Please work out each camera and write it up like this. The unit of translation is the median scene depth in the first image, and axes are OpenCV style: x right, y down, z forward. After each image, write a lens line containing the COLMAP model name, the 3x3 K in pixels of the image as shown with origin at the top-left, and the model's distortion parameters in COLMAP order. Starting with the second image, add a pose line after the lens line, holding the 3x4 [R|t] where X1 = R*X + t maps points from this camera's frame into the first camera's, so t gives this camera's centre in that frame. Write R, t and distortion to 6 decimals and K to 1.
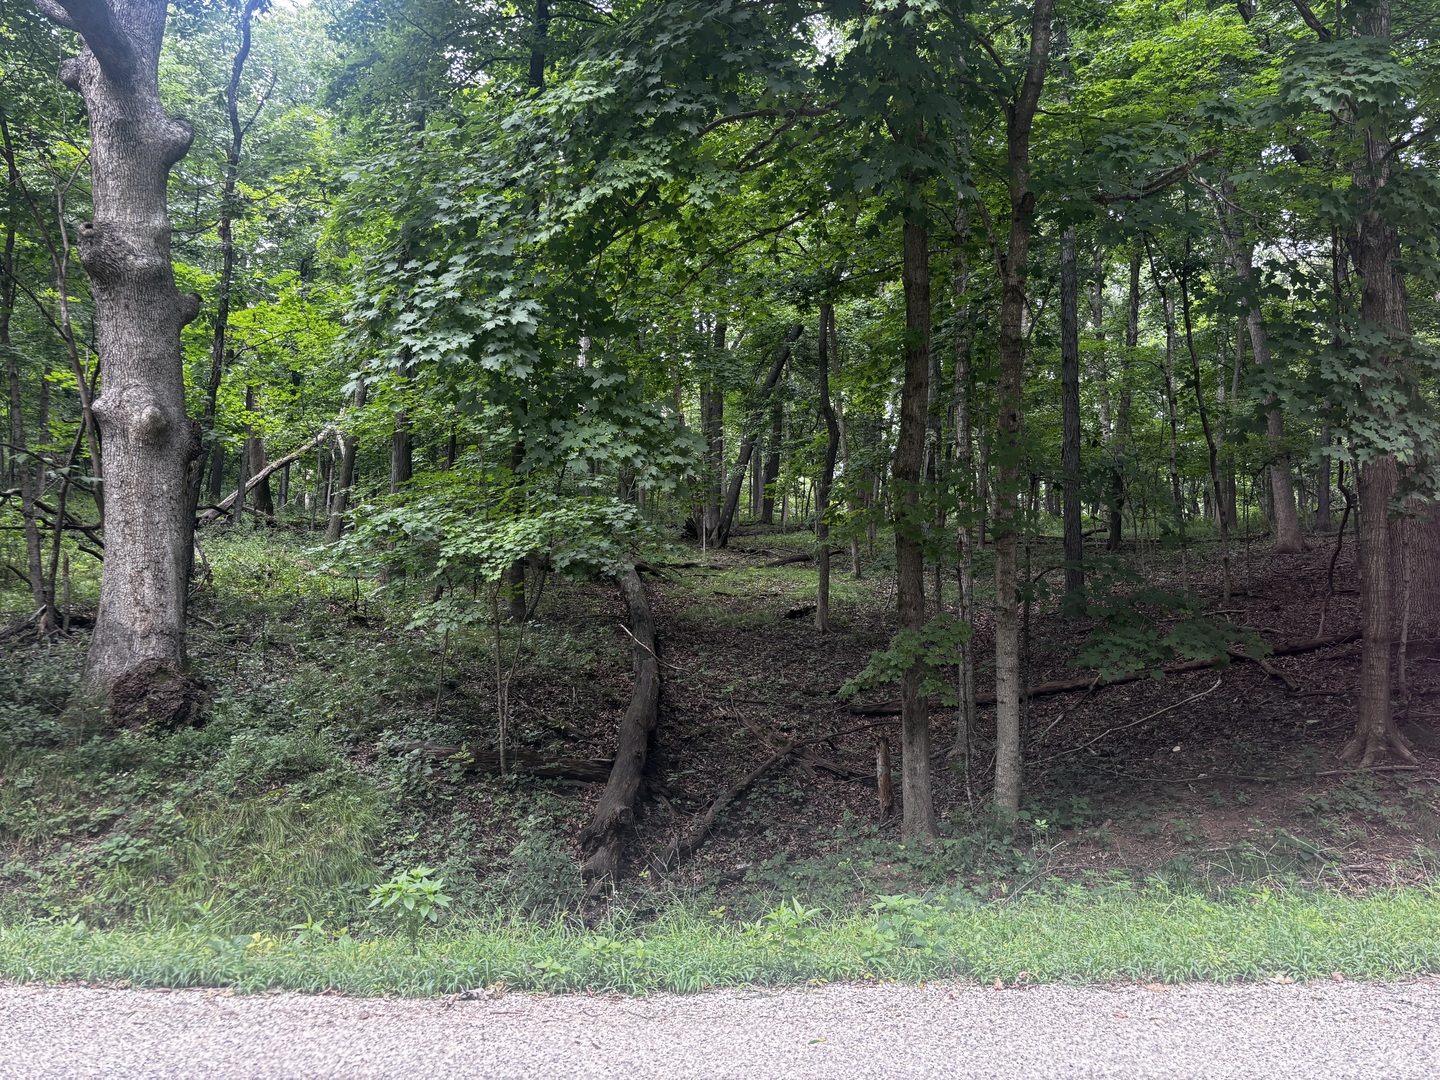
lens RADIAL K [[1111.2, 0, 720.0], [0, 1111.2, 540.0], [0, 0, 1]] dist [0.106440, -0.175164]
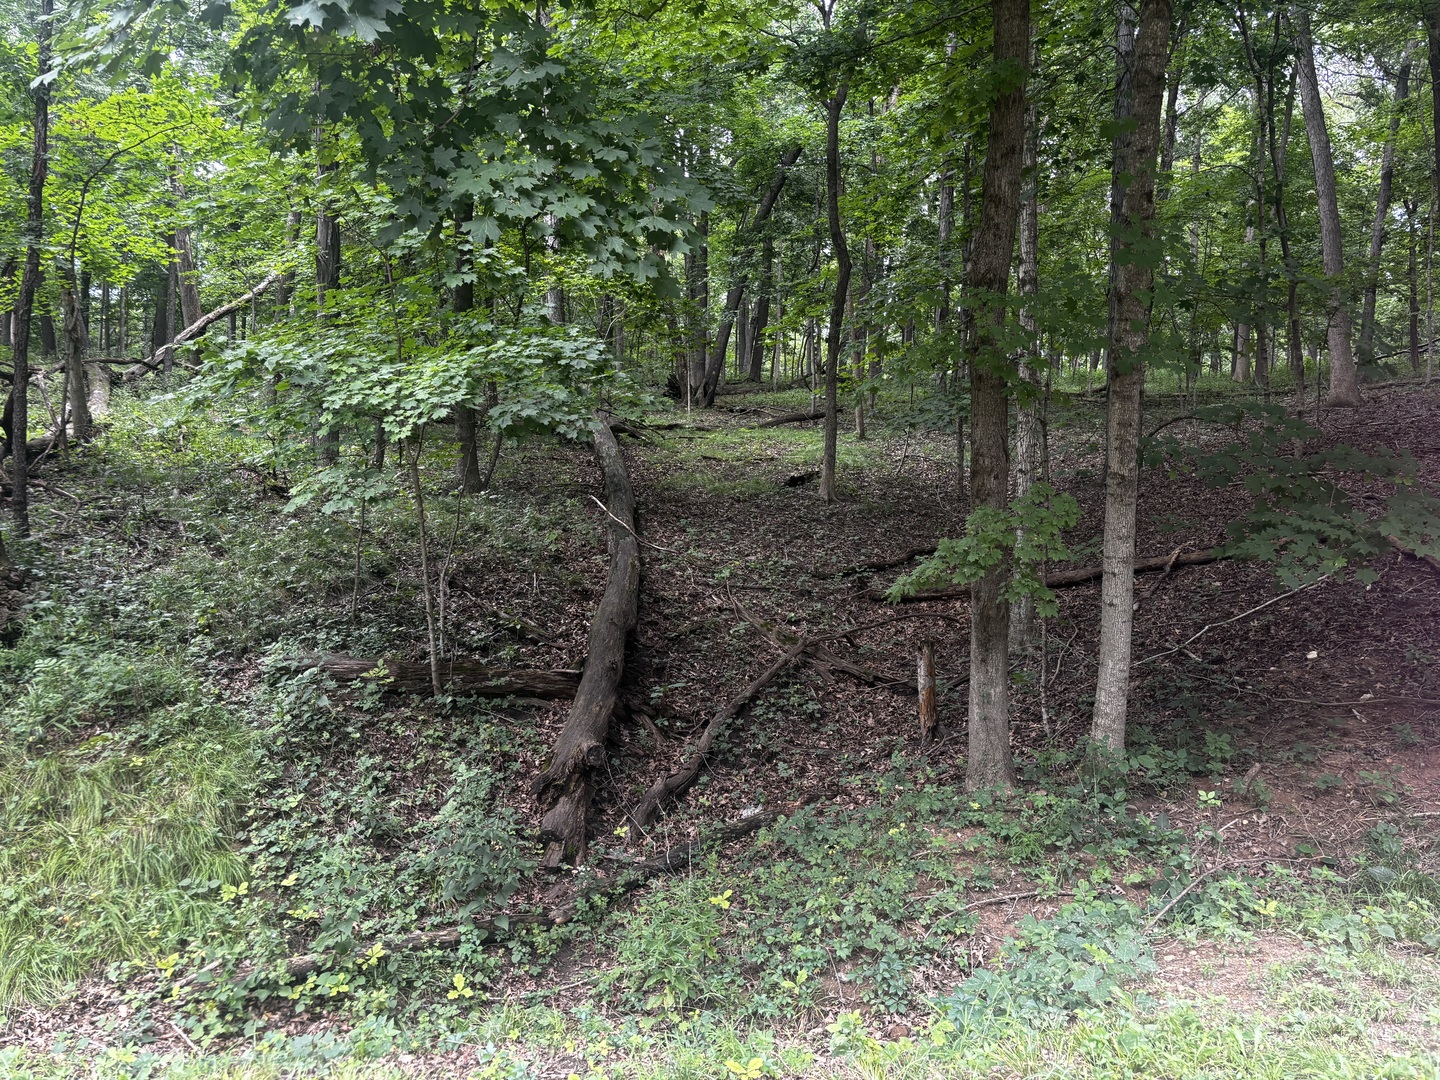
lens RADIAL K [[1111.2, 0, 720.0], [0, 1111.2, 540.0], [0, 0, 1]] dist [0.106440, -0.175164]
pose [[0.999859, -0.006678, 0.015377, -0.010072], [0.004754, 0.992529, 0.121918, 0.011285], [-0.016076, -0.121828, 0.992421, 0.242697]]
